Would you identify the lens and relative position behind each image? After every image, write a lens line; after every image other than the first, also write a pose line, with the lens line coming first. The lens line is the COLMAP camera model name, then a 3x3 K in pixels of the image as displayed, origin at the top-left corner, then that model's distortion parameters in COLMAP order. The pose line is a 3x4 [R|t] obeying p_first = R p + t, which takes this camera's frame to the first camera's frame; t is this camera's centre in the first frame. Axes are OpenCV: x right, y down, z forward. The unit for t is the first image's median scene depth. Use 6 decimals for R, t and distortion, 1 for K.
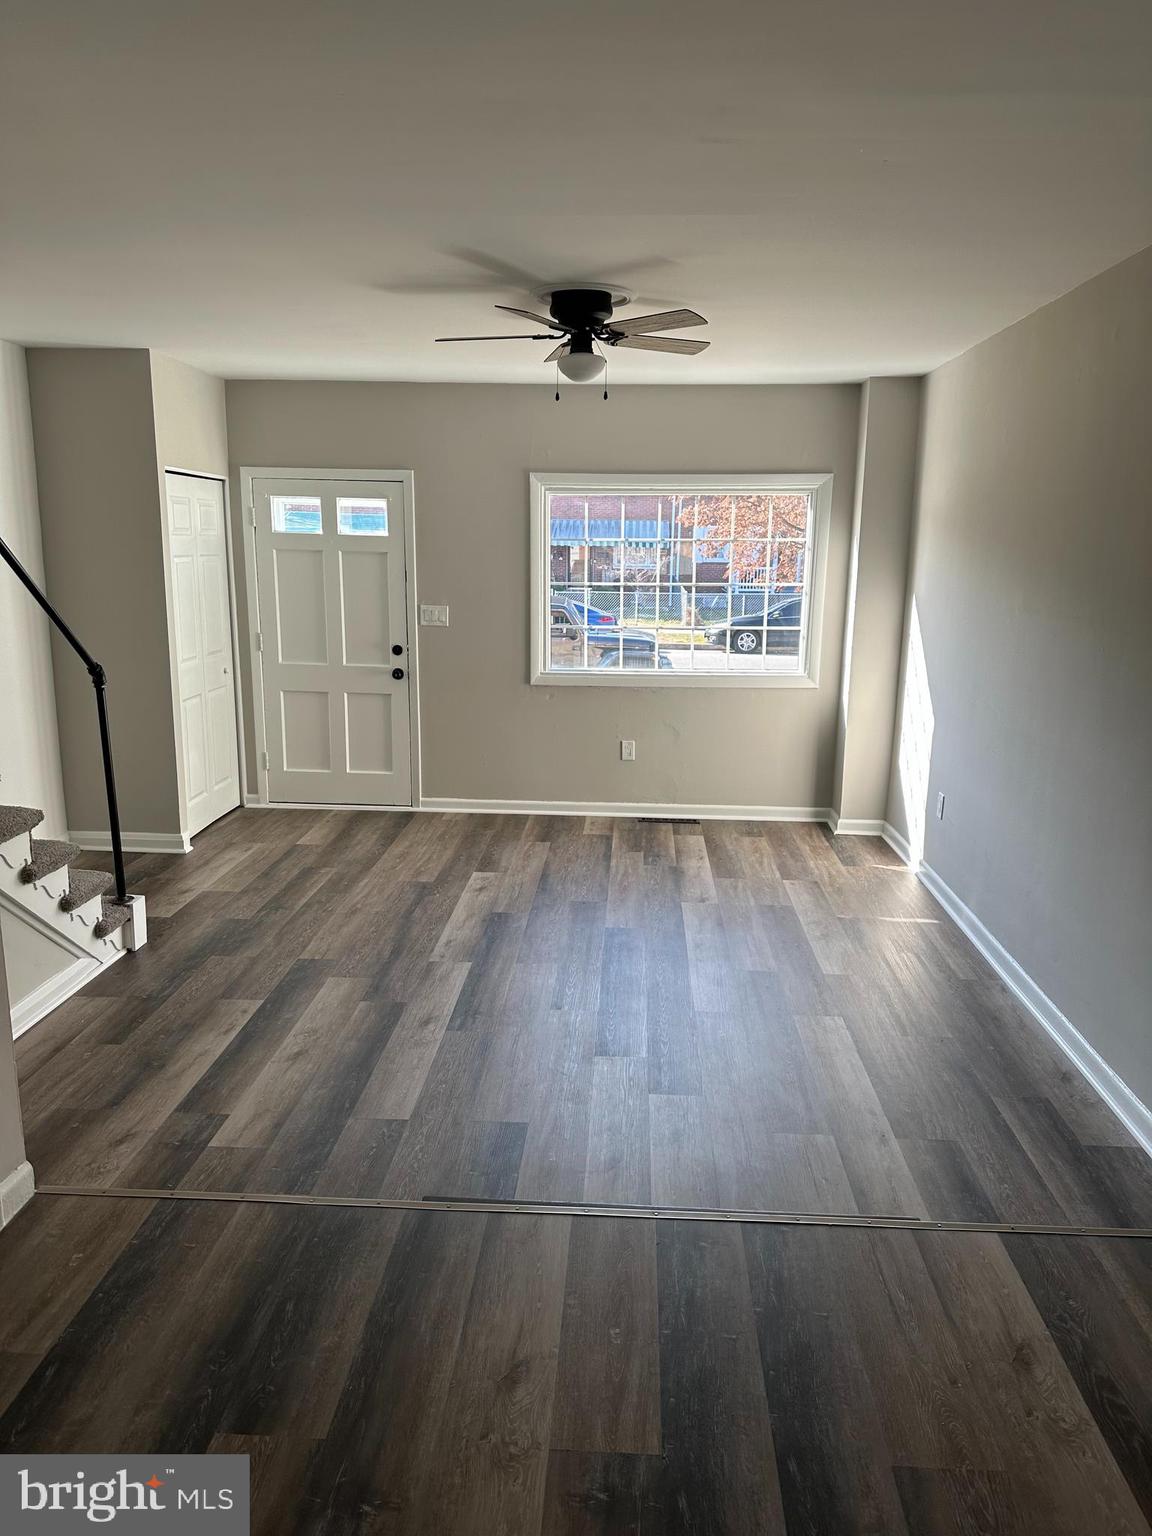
lens RADIAL K [[1073.6, 0, 577.4], [0, 1073.6, 768.6], [0, 0, 1]] dist [0.000360, -0.011151]
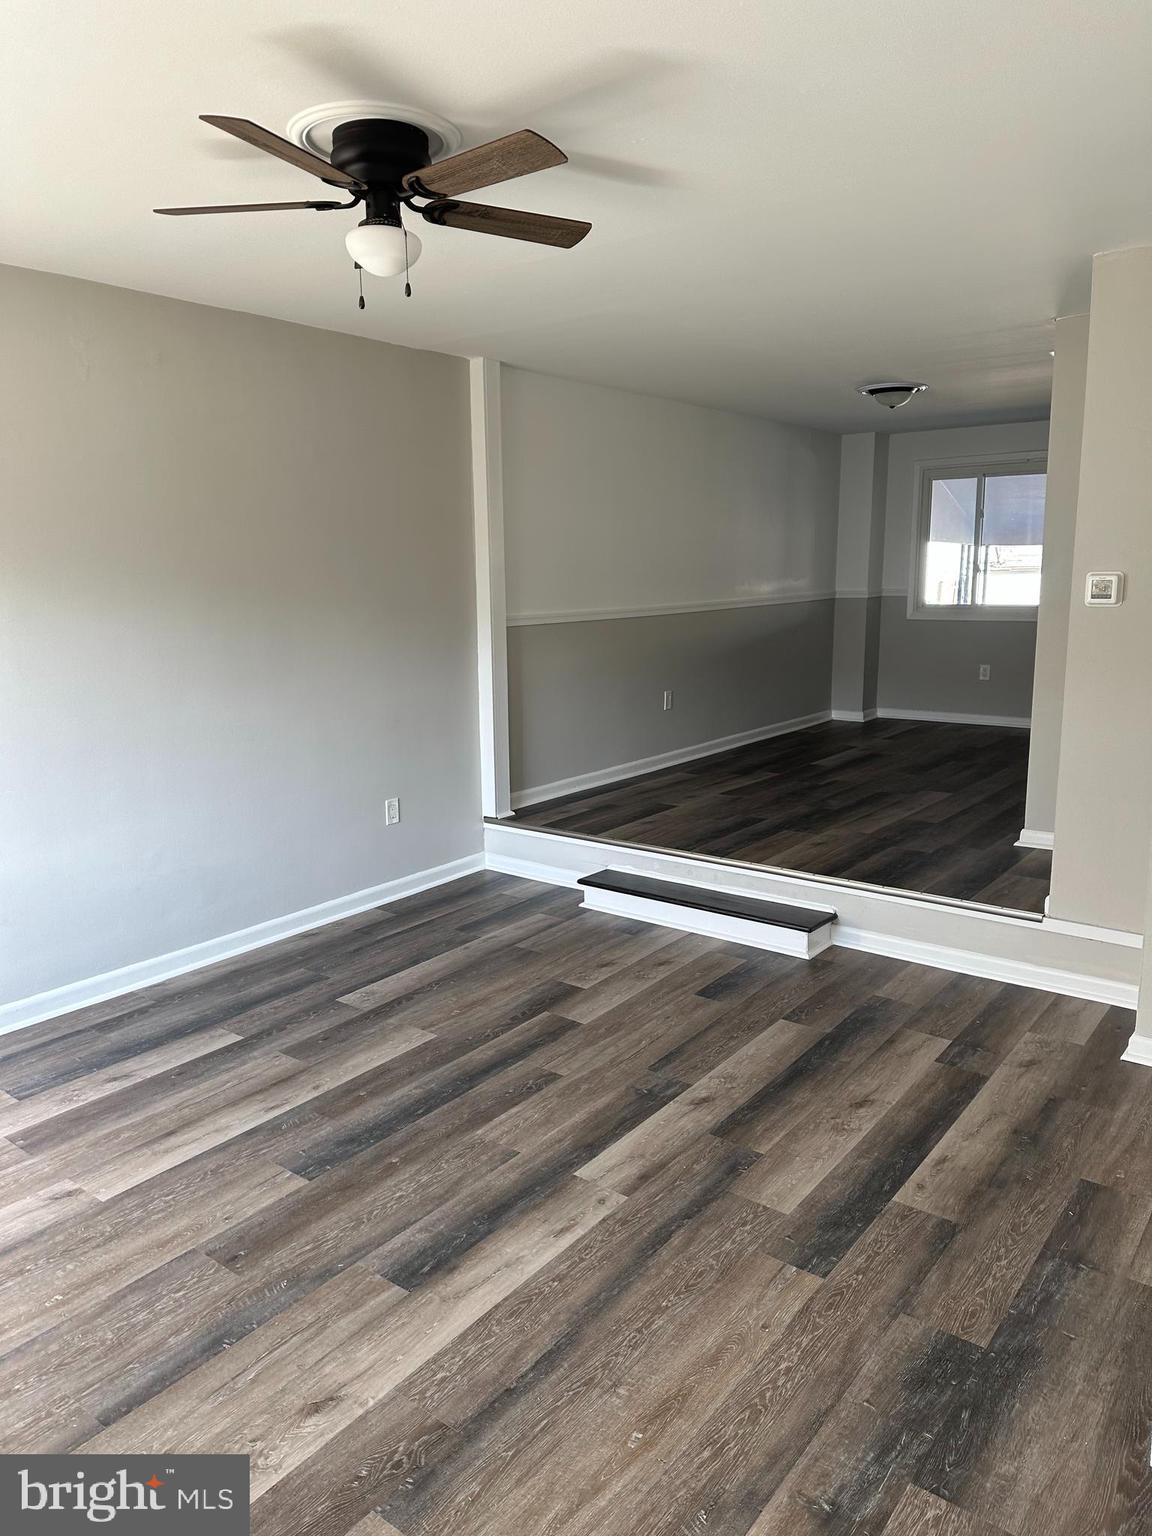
lens RADIAL K [[1073.6, 0, 575.3], [0, 1073.6, 766.7], [0, 0, 1]] dist [0.000360, -0.011151]
pose [[-0.826963, -0.121908, 0.548881, -0.476417], [0.113197, 0.920124, 0.374910, -0.325145], [-0.550743, 0.372169, -0.747109, 1.552010]]
